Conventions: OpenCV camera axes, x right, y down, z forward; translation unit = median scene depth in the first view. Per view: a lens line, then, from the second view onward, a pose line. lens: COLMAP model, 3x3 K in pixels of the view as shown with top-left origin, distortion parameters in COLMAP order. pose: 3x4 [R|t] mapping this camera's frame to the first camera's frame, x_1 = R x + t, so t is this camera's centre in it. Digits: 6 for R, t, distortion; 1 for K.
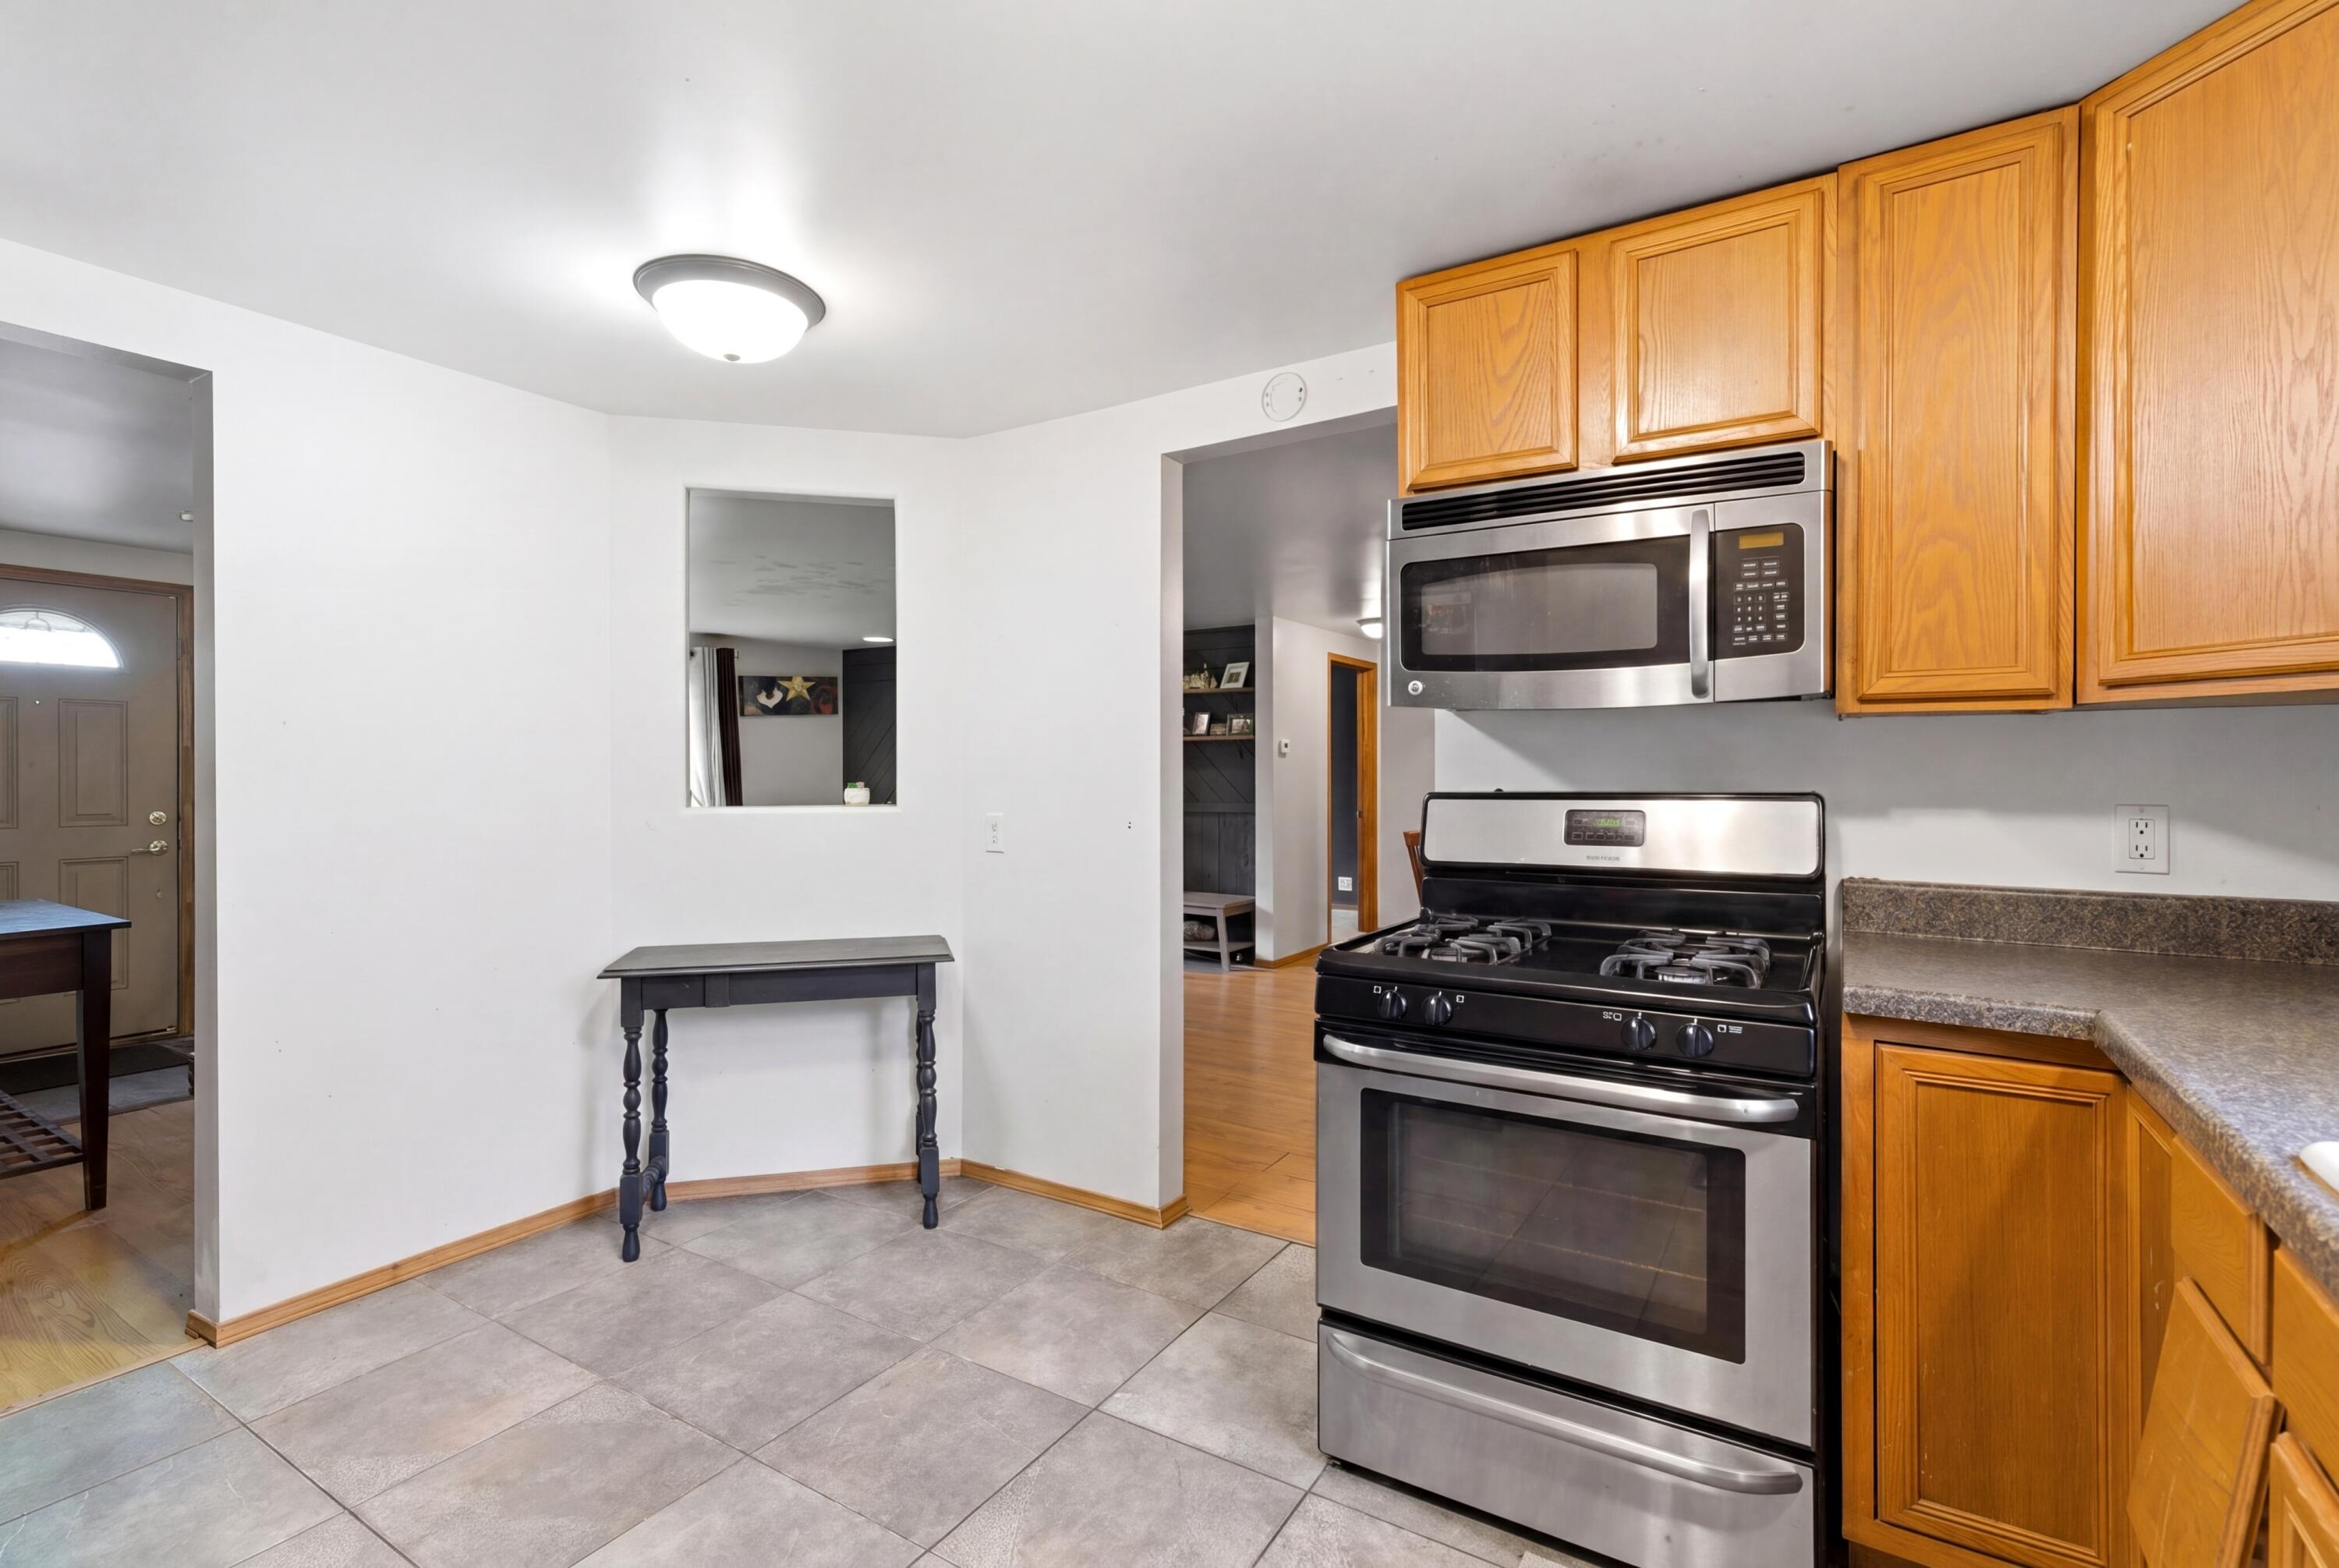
lens RADIAL K [[1075.5, 0, 1161.0], [0, 1075.5, 770.1], [0, 0, 1]] dist [0.002398, 0.000375]
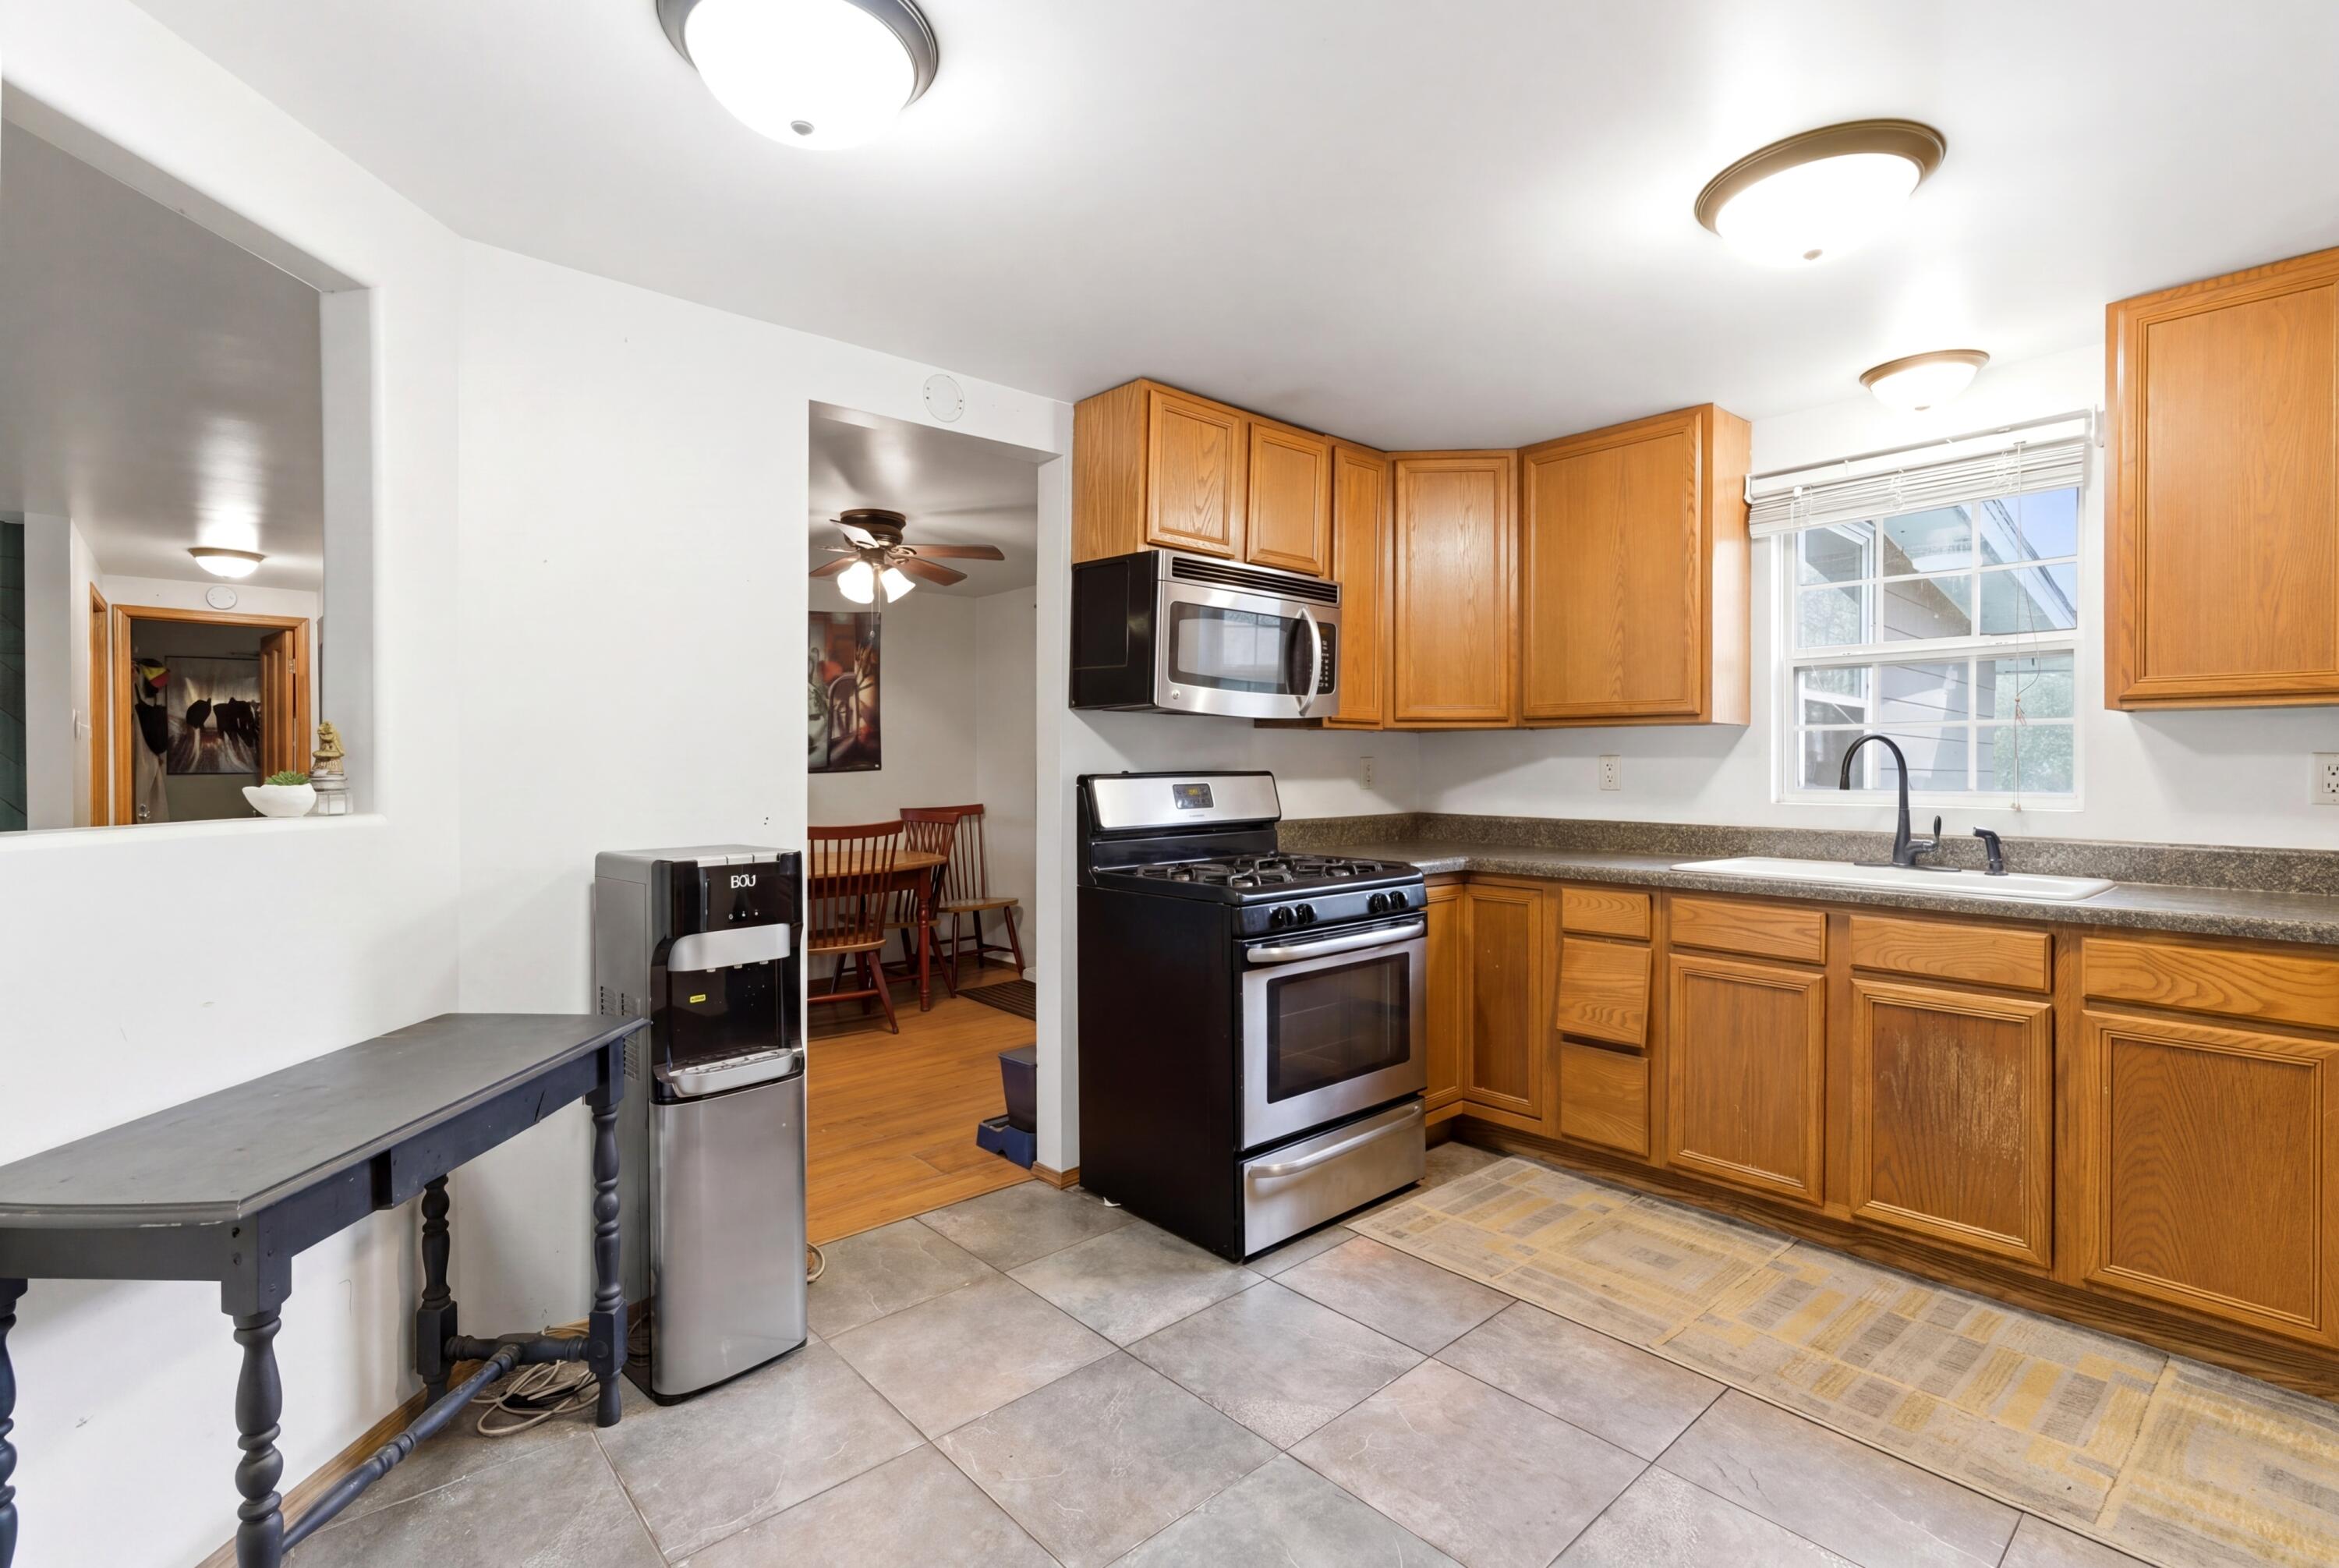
lens RADIAL K [[1055.8, 0, 1163.7], [0, 1055.8, 765.1], [0, 0, 1]] dist [-0.001387, -0.000067]
pose [[0.276311, 0.000537, 0.961068, -1.006845], [0.000206, 1.000000, -0.000618, 0.011662], [-0.961068, 0.000369, 0.276311, 0.632787]]
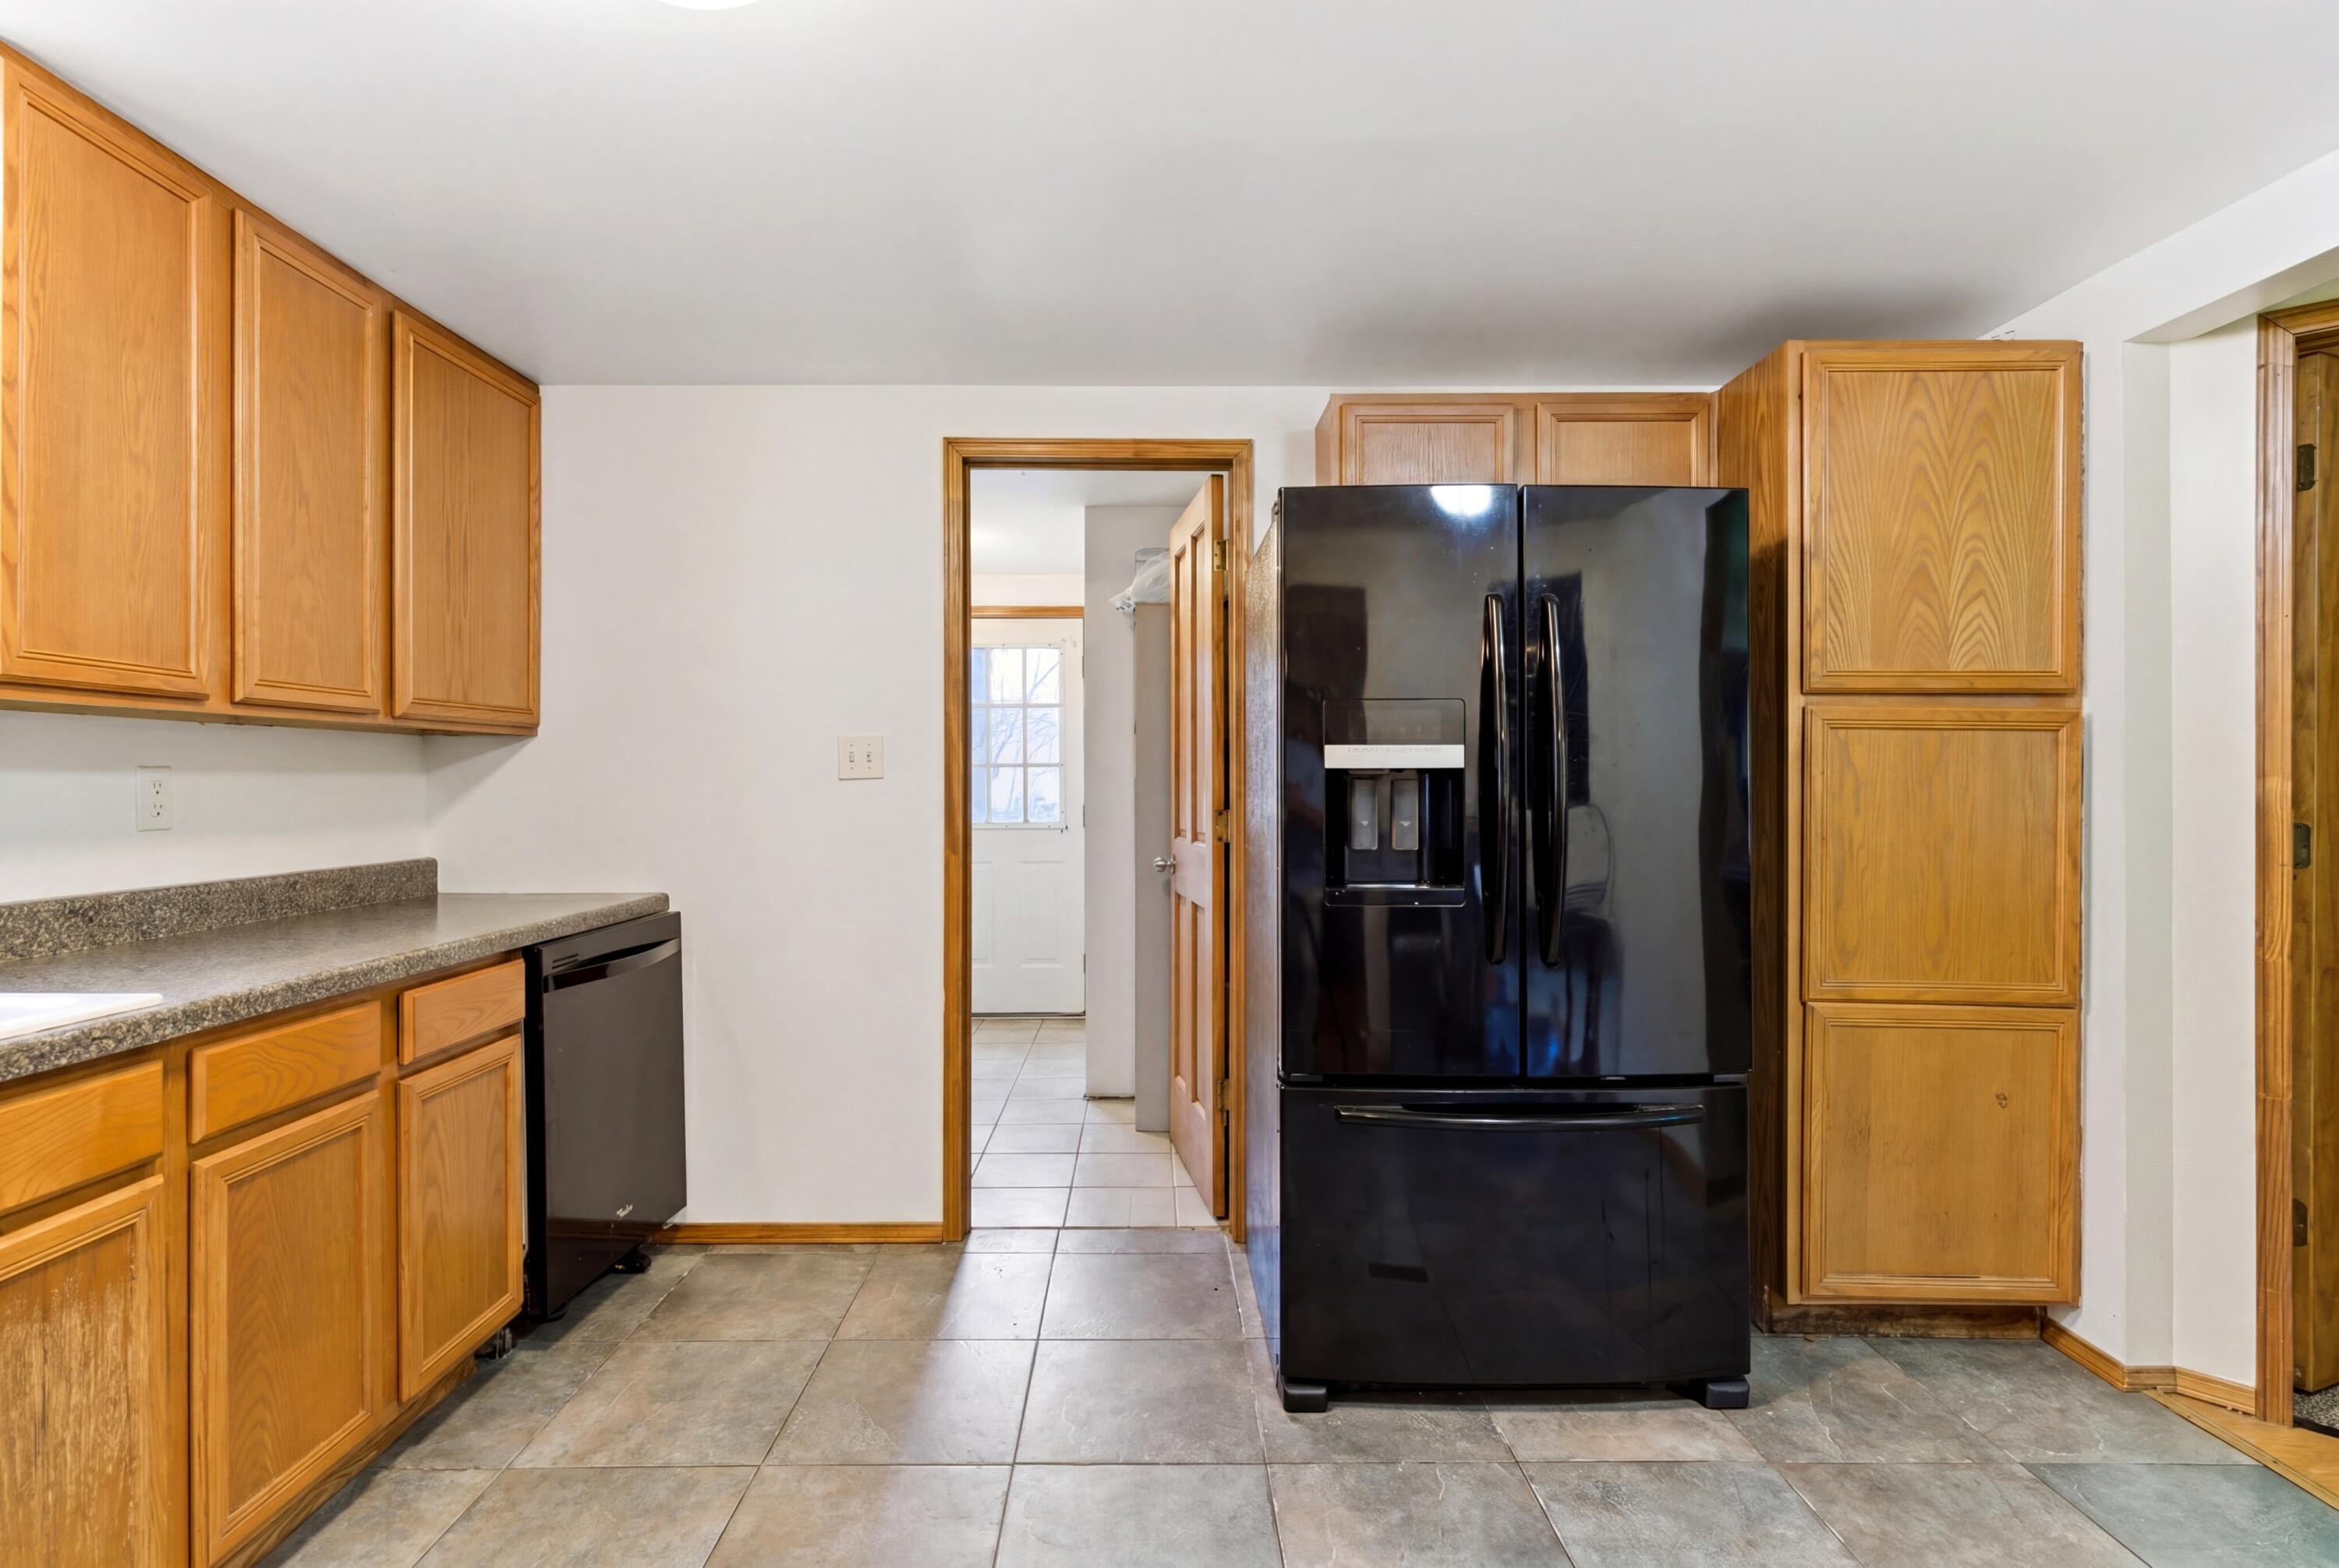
lens RADIAL K [[1144.8, 0, 1176.9], [0, 1144.8, 776.9], [0, 0, 1]] dist [0.001283, 0.000109]
pose [[-0.836424, 0.001138, -0.548082, 0.079487], [0.001461, 0.999999, -0.000153, 0.004275], [0.548081, -0.000929, -0.836425, 1.006807]]
